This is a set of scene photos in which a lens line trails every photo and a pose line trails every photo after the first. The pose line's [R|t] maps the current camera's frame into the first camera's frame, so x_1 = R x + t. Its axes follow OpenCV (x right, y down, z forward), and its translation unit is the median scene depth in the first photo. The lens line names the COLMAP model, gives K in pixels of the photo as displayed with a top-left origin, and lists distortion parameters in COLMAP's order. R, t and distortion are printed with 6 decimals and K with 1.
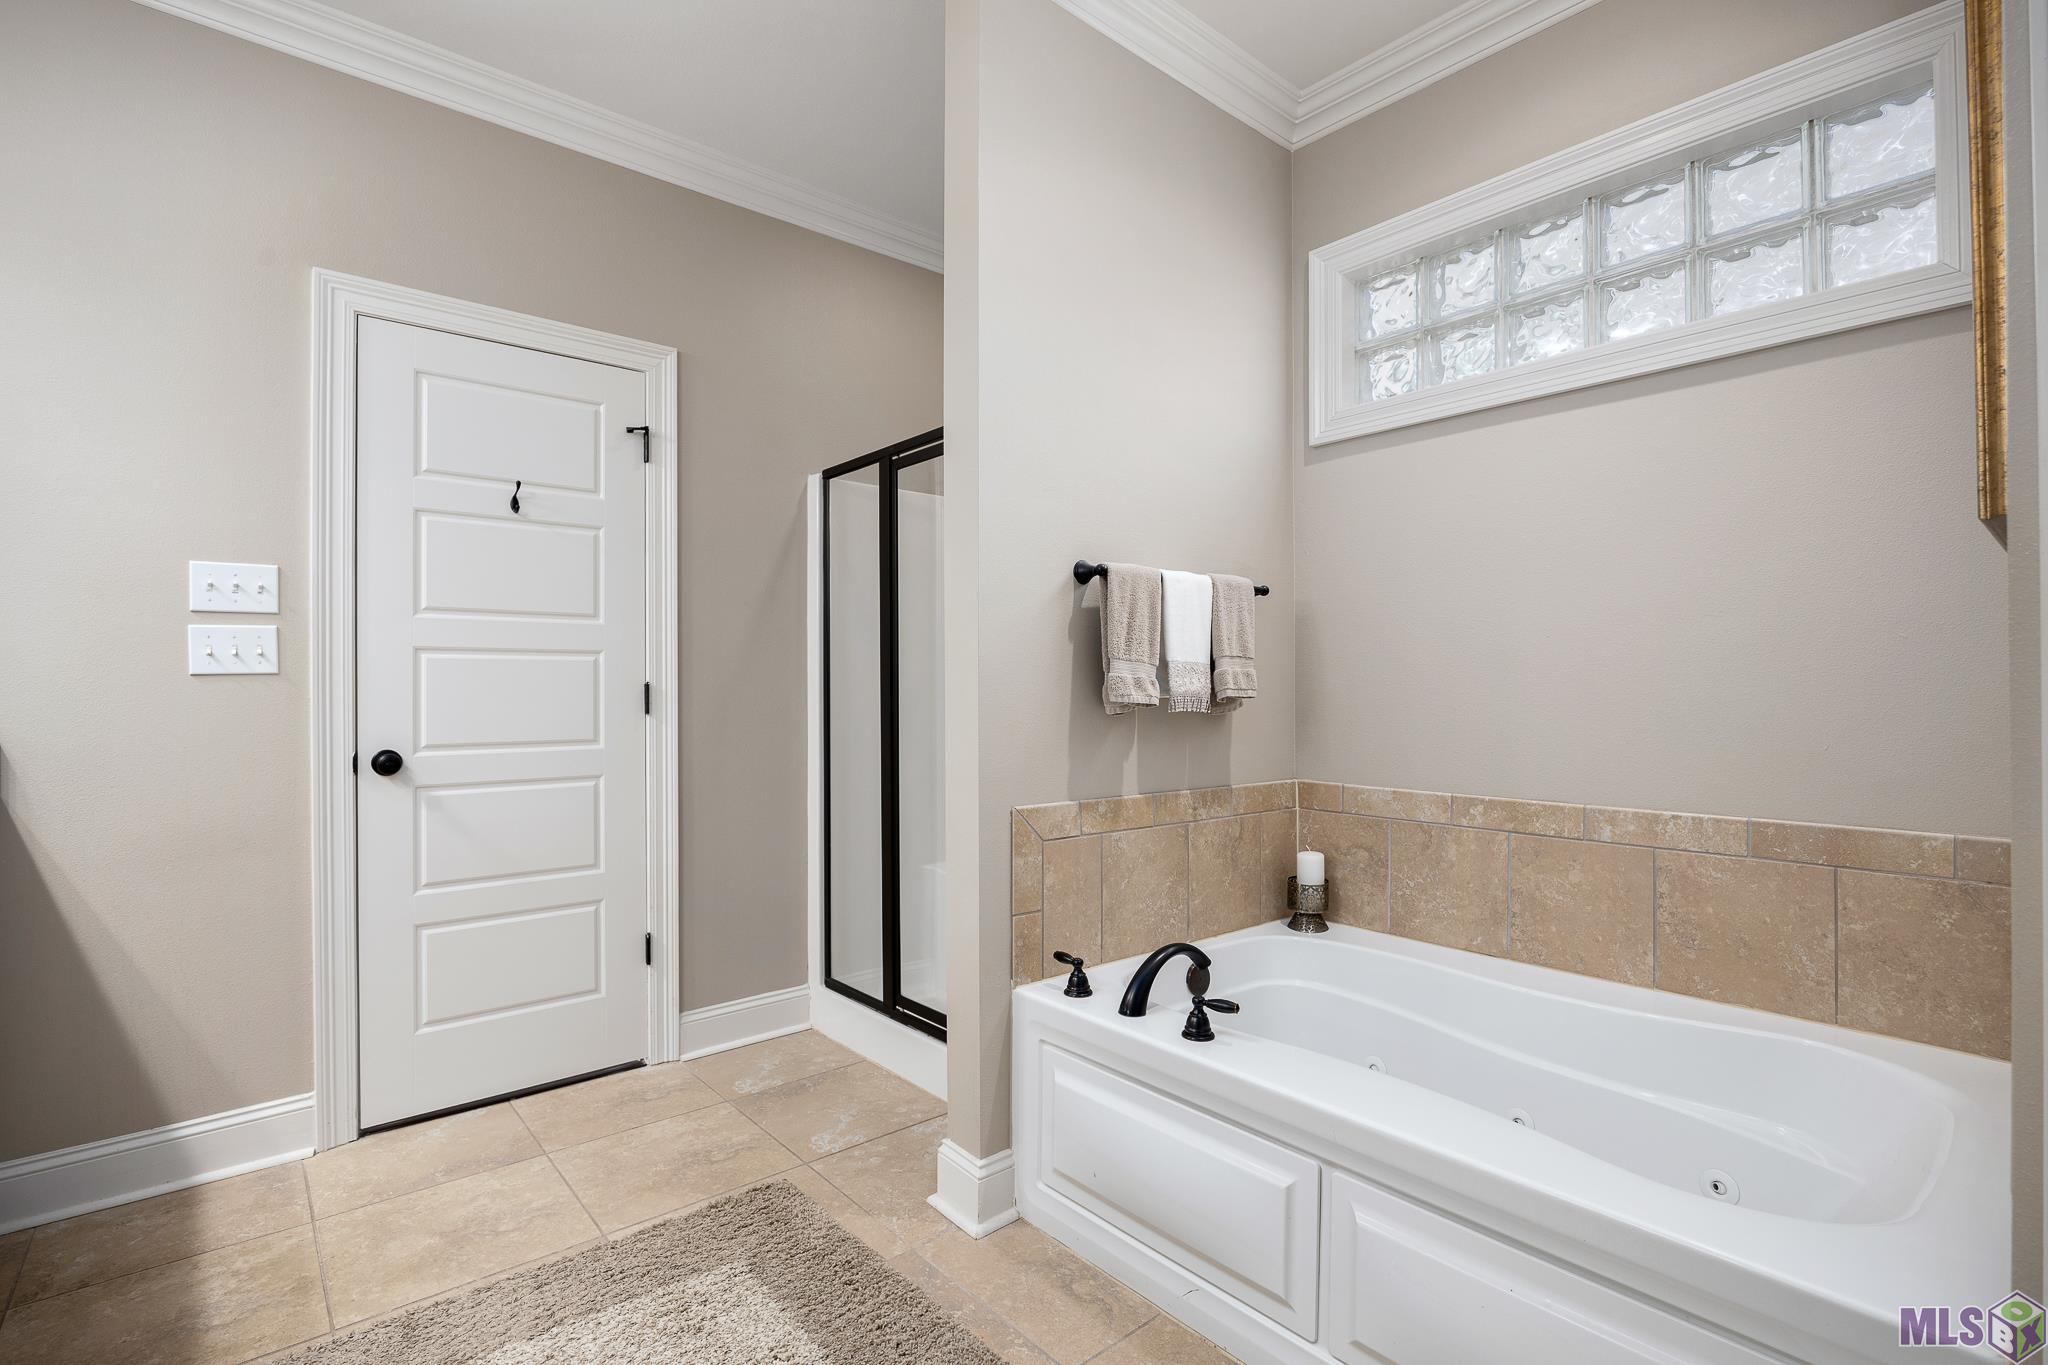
lens RADIAL K [[958.0, 0, 1029.2], [0, 958.0, 680.6], [0, 0, 1]] dist [-0.013176, 0.000639]
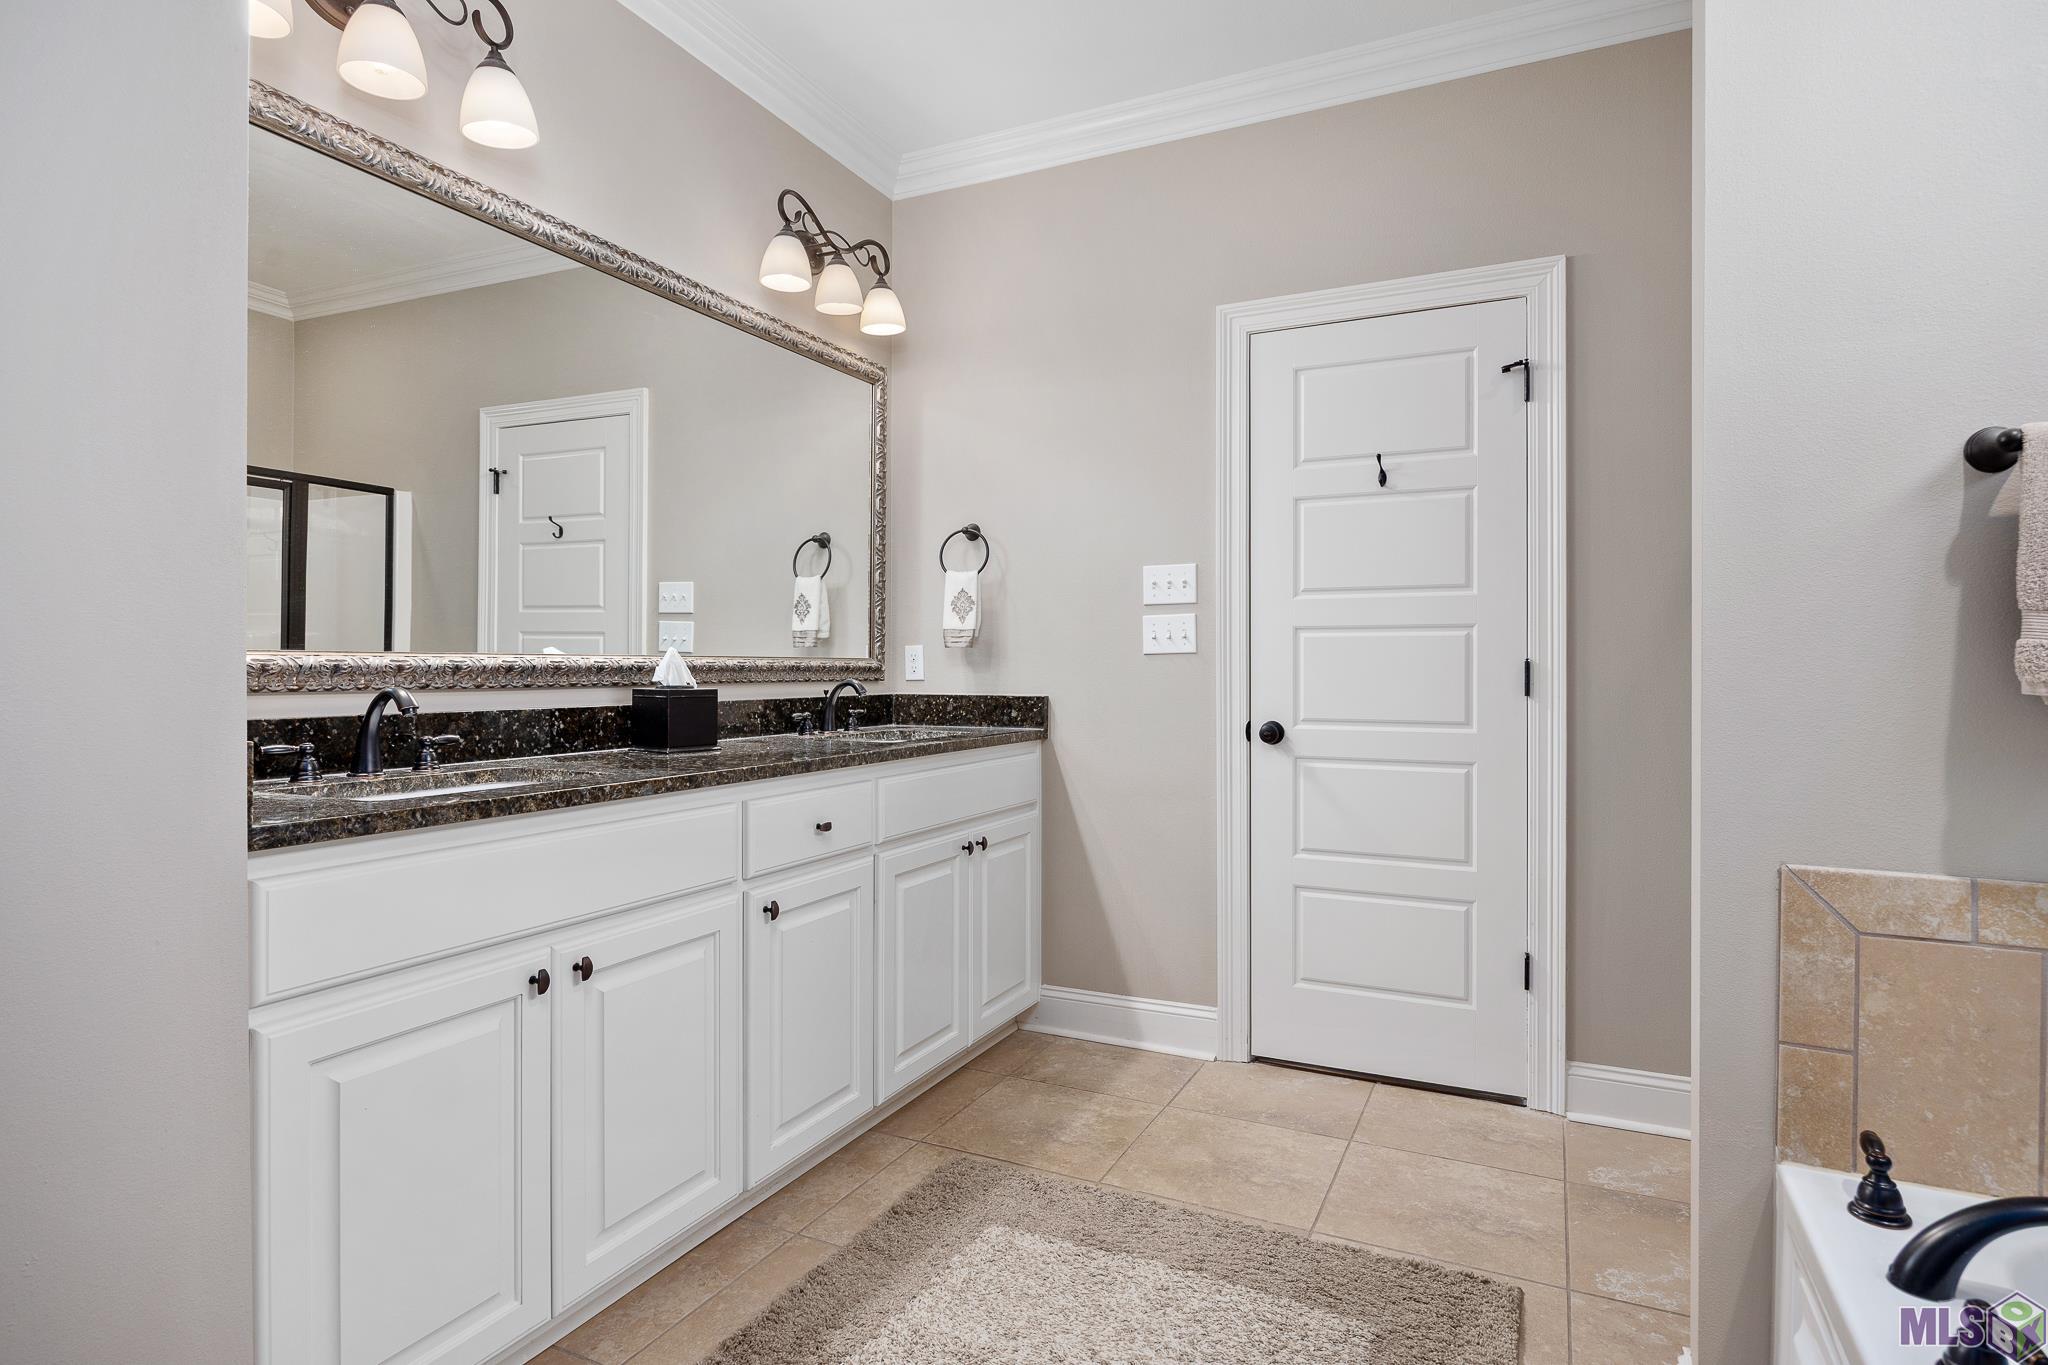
lens RADIAL K [[1066.9, 0, 1029.3], [0, 1066.9, 665.0], [0, 0, 1]] dist [-0.006165, -0.000493]
pose [[0.394673, 0.002480, -0.918818, 0.366495], [0.003526, 0.999985, 0.004214, 0.001668], [0.918815, -0.004903, 0.394659, 0.264167]]
